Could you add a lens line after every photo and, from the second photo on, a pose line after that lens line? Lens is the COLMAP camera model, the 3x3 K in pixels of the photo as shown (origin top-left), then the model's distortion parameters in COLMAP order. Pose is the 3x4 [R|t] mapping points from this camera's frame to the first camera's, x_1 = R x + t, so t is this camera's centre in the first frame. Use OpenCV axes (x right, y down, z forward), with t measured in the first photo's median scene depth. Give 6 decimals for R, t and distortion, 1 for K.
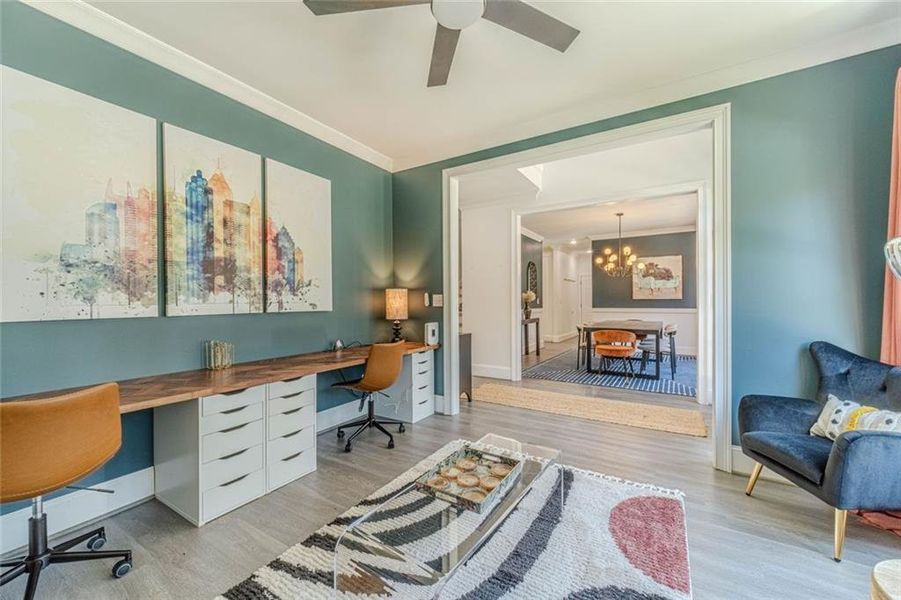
lens RADIAL K [[355.9, 0, 452.1], [0, 355.9, 302.9], [0, 0, 1]] dist [0.005721, -0.000921]
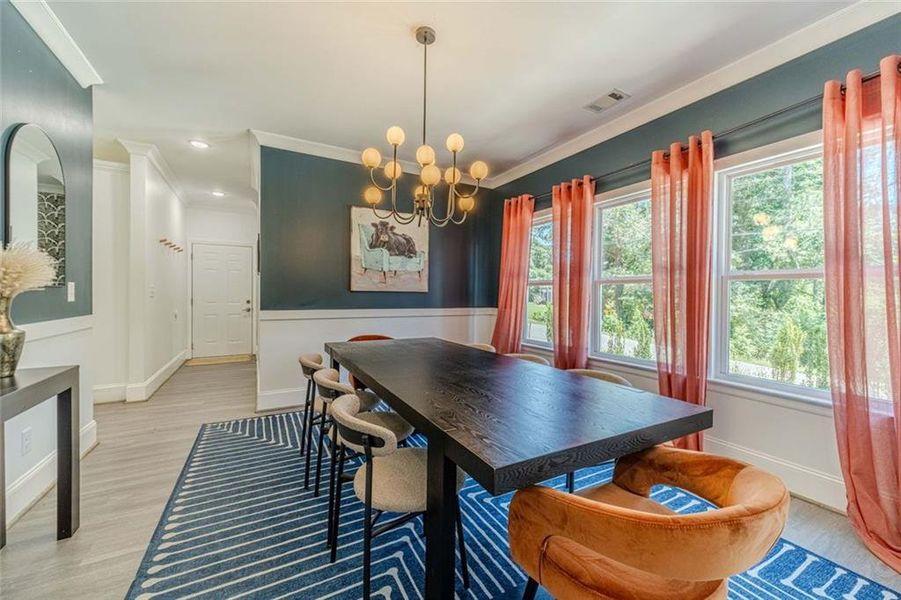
lens RADIAL K [[355.9, 0, 455.9], [0, 355.9, 296.4], [0, 0, 1]] dist [0.005721, -0.000921]
pose [[0.484923, 0.008766, 0.874513, 0.428467], [-0.007561, 0.999954, -0.005831, -0.002084], [-0.874524, -0.003784, 0.484967, 1.803558]]
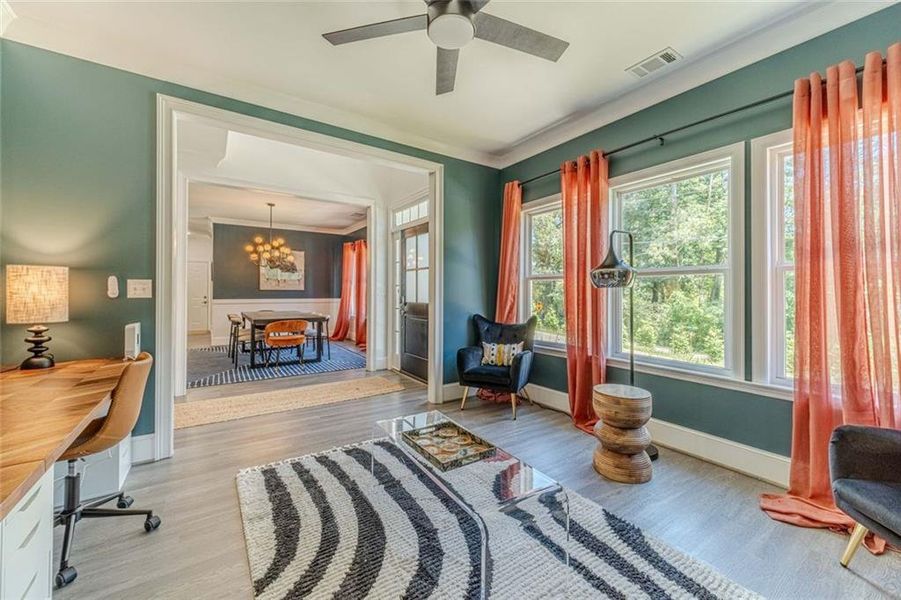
lens RADIAL K [[355.9, 0, 457.8], [0, 355.9, 288.9], [0, 0, 1]] dist [0.005721, -0.000921]
pose [[0.400354, 0.014137, 0.916252, -0.515602], [-0.000436, 0.999884, -0.015237, 0.004854], [-0.916361, 0.005701, 0.400313, 0.271645]]
